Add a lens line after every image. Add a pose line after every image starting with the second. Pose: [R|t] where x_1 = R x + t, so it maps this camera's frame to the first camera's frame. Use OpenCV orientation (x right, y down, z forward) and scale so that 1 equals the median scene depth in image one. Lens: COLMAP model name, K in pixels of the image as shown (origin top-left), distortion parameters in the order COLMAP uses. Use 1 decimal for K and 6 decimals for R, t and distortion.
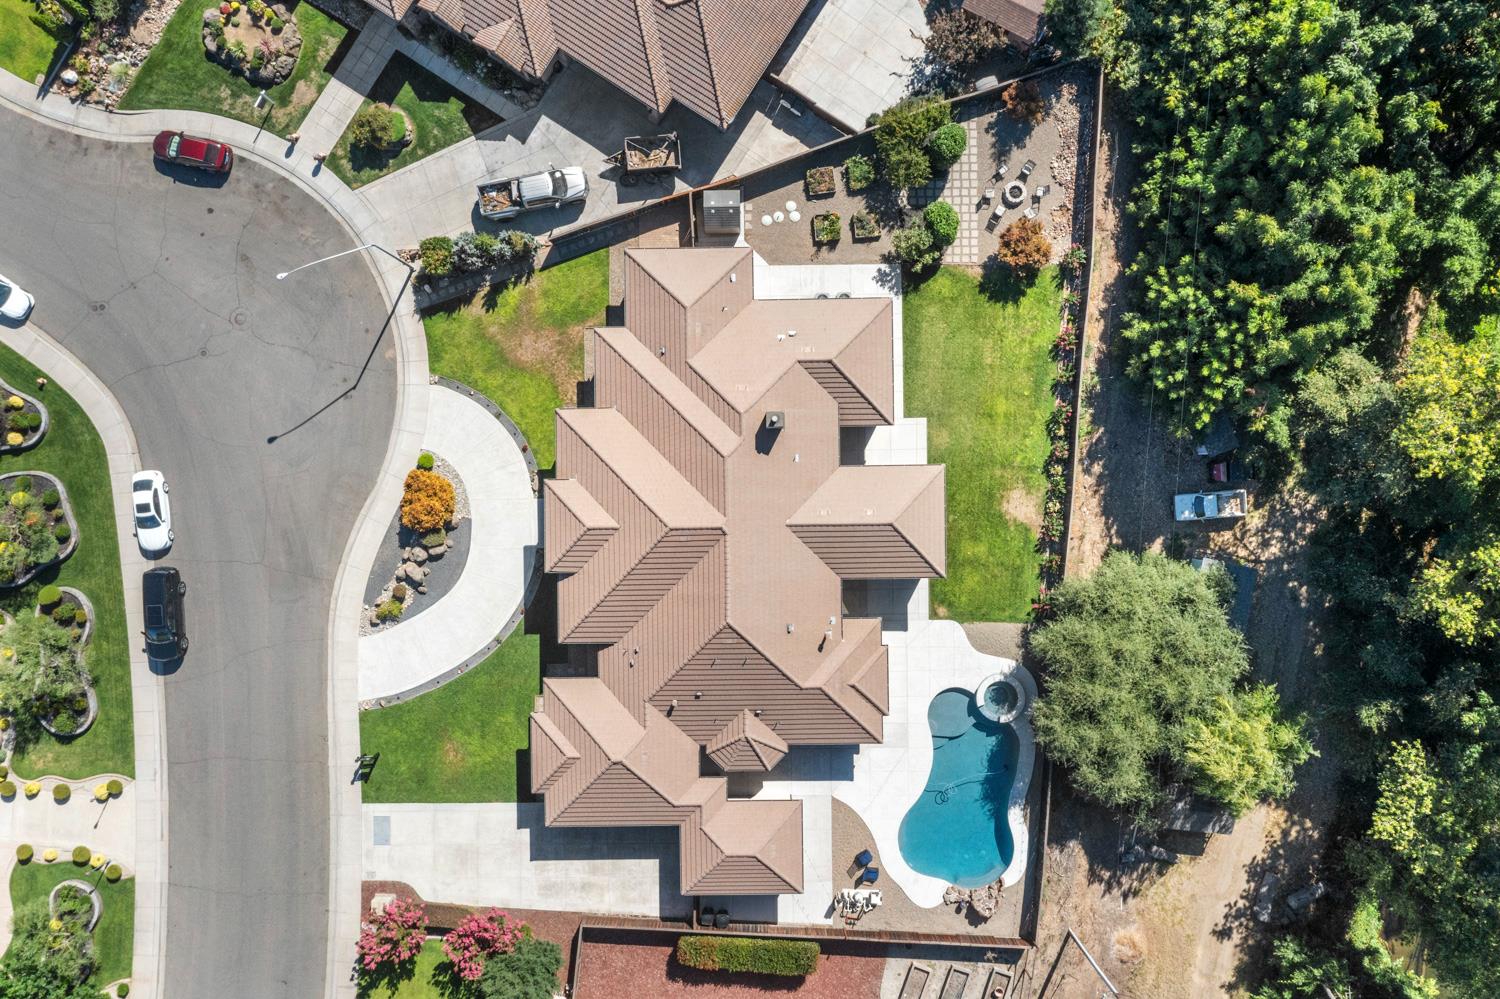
lens RADIAL K [[1184.0, 0, 751.4], [0, 1184.0, 500.6], [0, 0, 1]] dist [-0.011847, 0.002246]
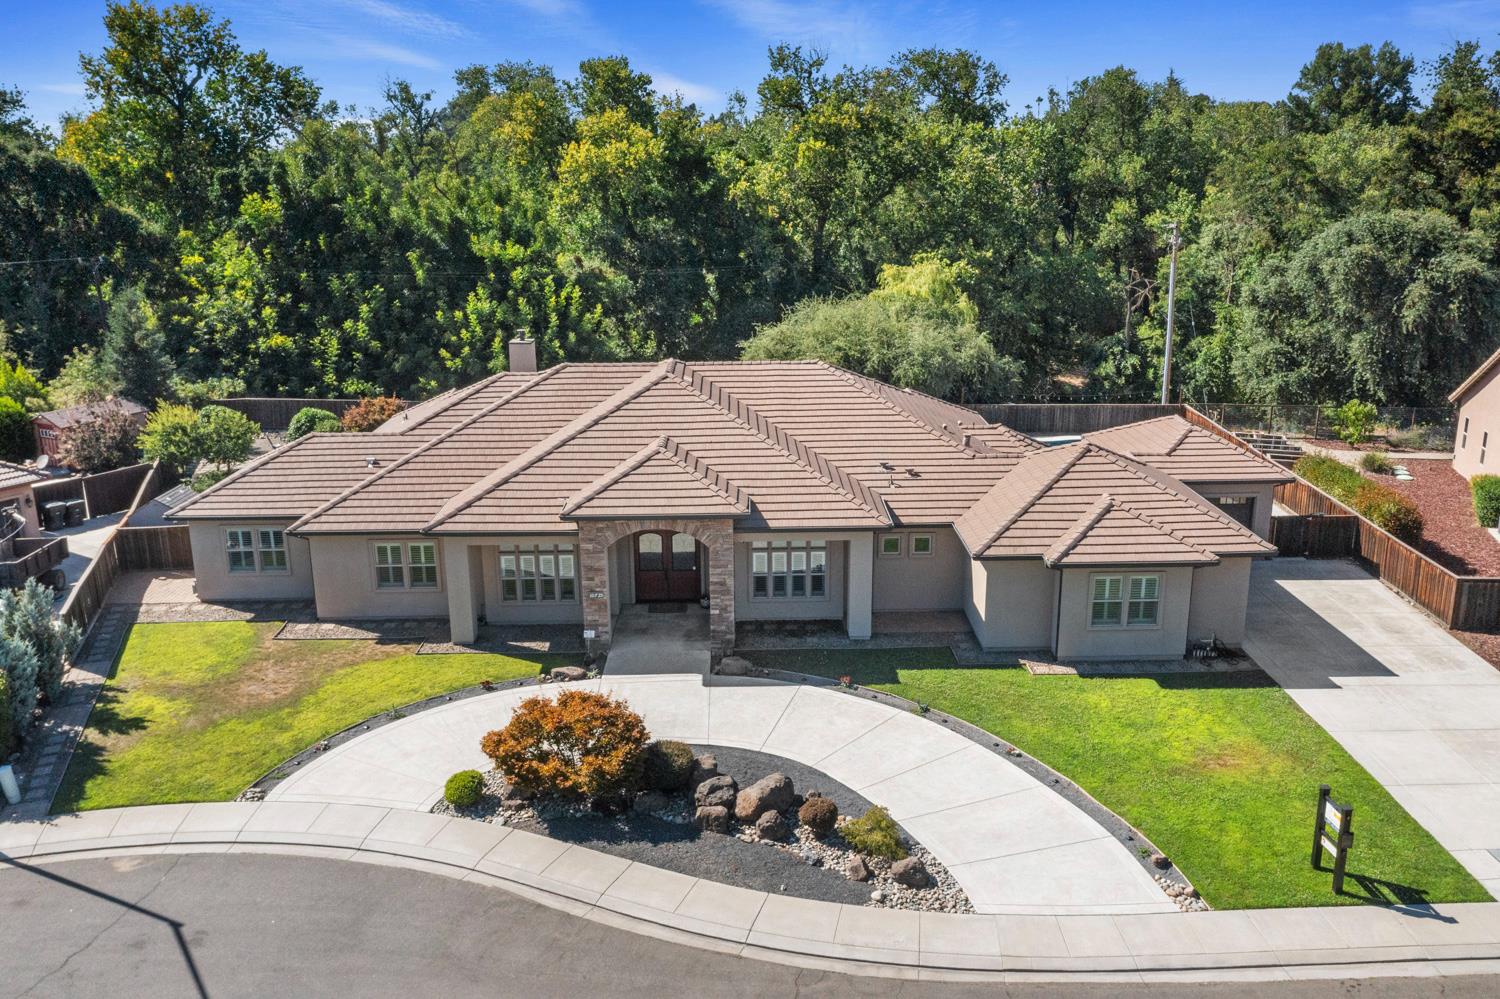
lens RADIAL K [[1184.0, 0, 760.4], [0, 1184.0, 502.9], [0, 0, 1]] dist [-0.011847, 0.002246]
pose [[-0.007890, -0.268128, 0.963351, -0.606234], [0.999870, -0.015653, 0.003832, 0.058873], [0.014052, 0.963256, 0.268217, 0.812038]]
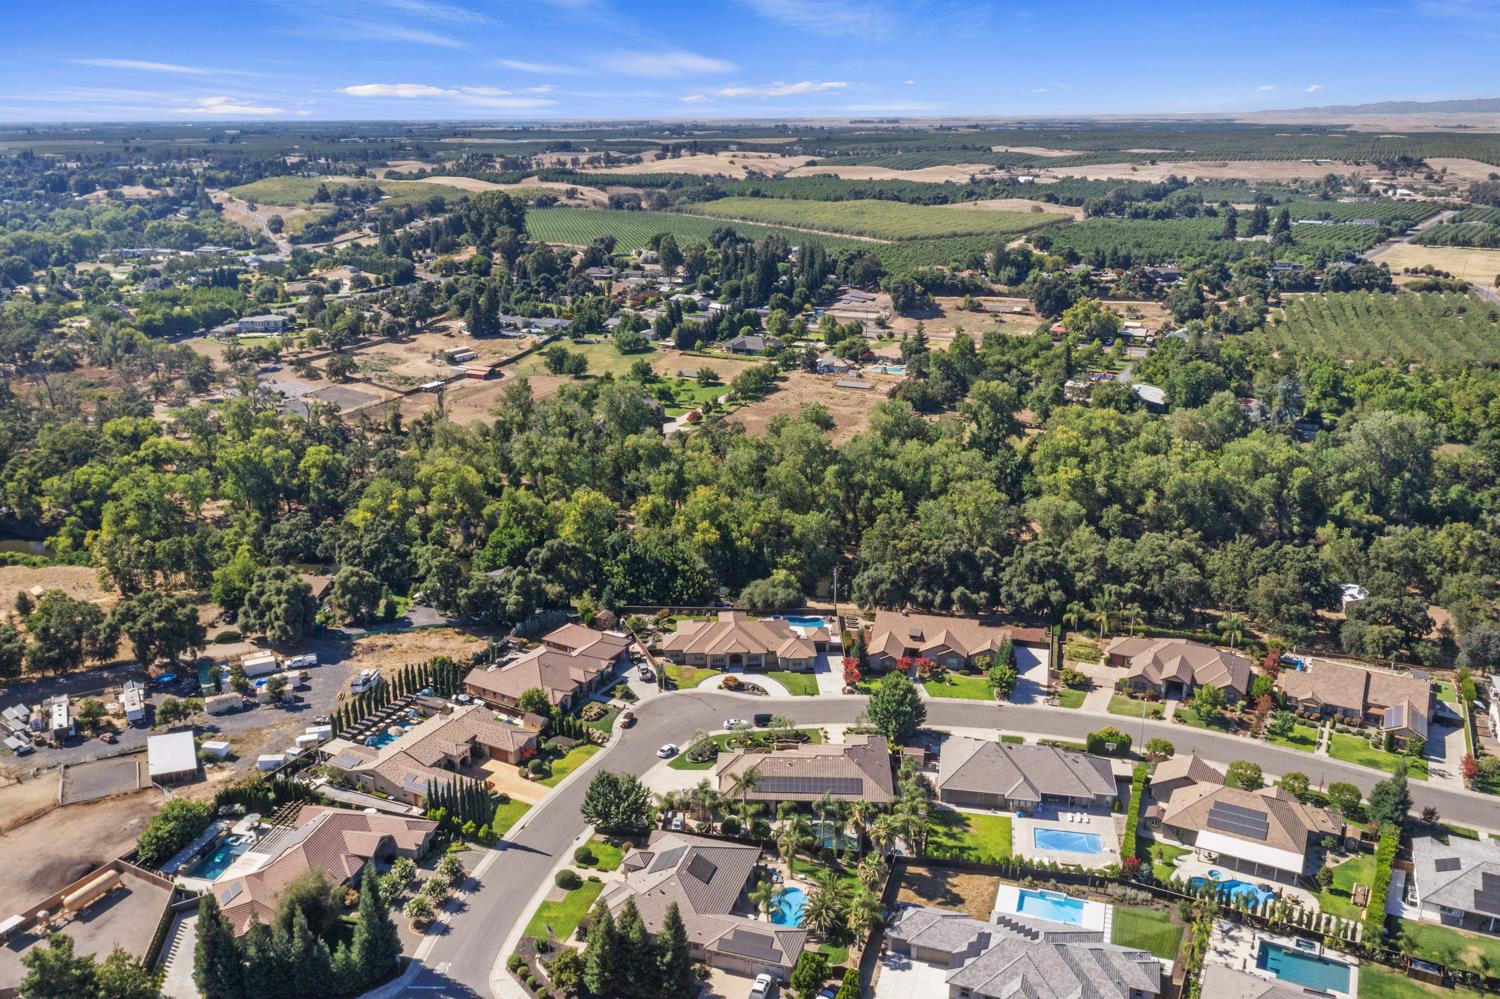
lens RADIAL K [[1184.0, 0, 755.6], [0, 1184.0, 501.1], [0, 0, 1]] dist [-0.011847, 0.002246]
pose [[-0.047060, -0.309424, 0.949759, -3.418844], [0.998889, -0.016737, 0.044042, -0.072214], [0.002268, 0.950777, 0.309868, -0.601581]]
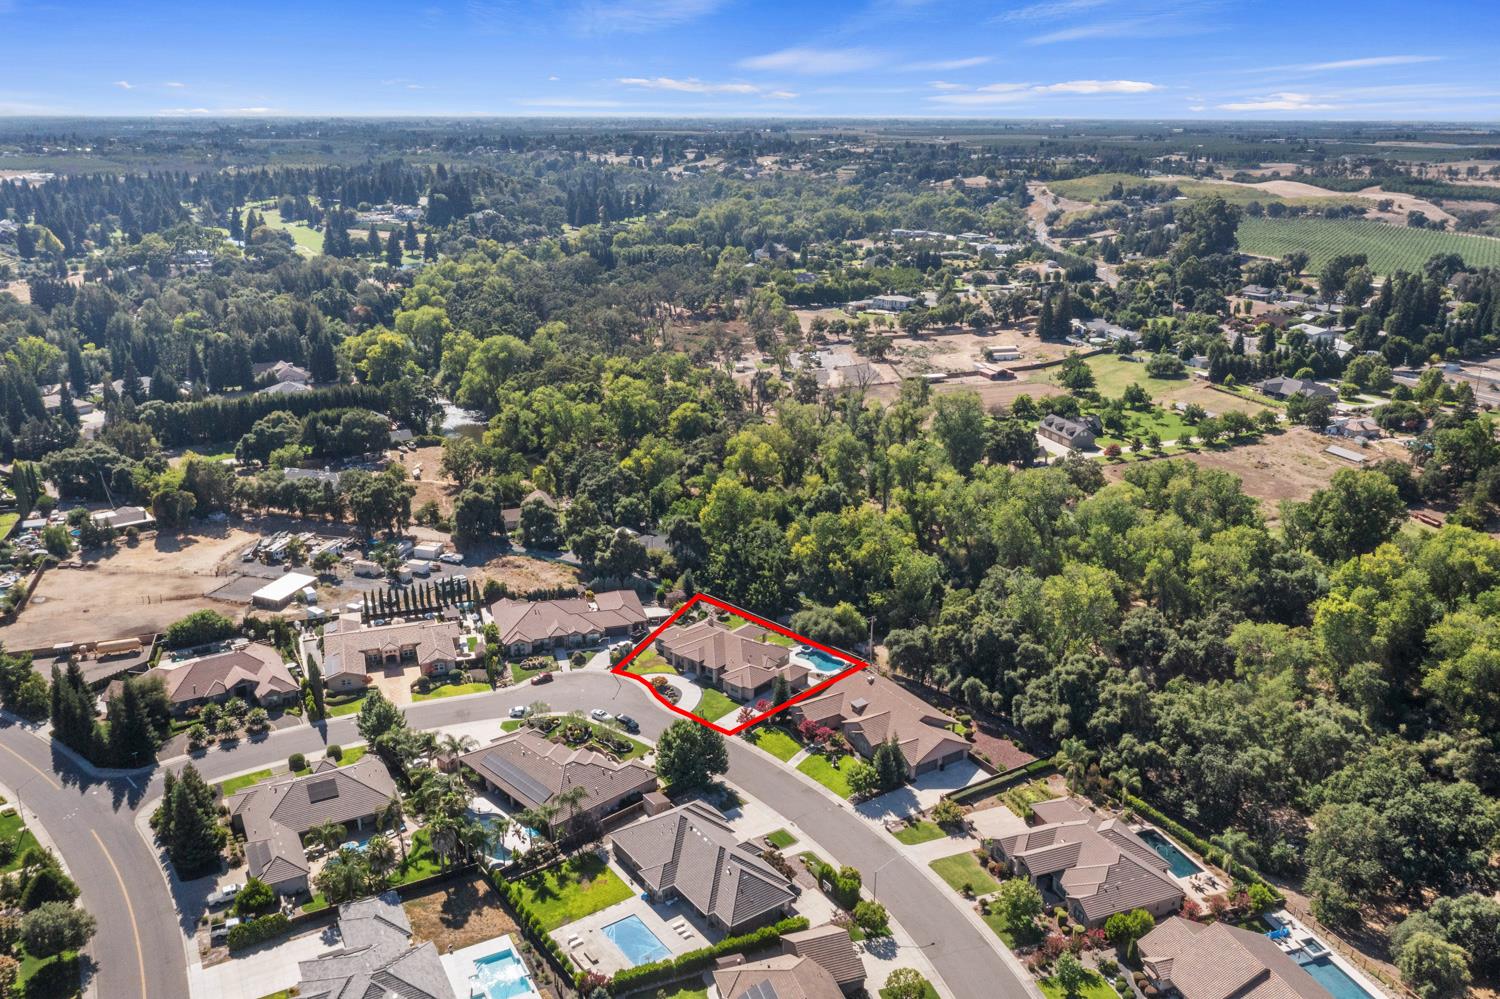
lens RADIAL K [[1184.0, 0, 747.7], [0, 1184.0, 506.0], [0, 0, 1]] dist [-0.011847, 0.002246]
pose [[0.656273, -0.235345, 0.716881, -2.452193], [0.754520, 0.207781, -0.622517, 2.232246], [-0.002448, 0.949442, 0.313933, -0.586286]]
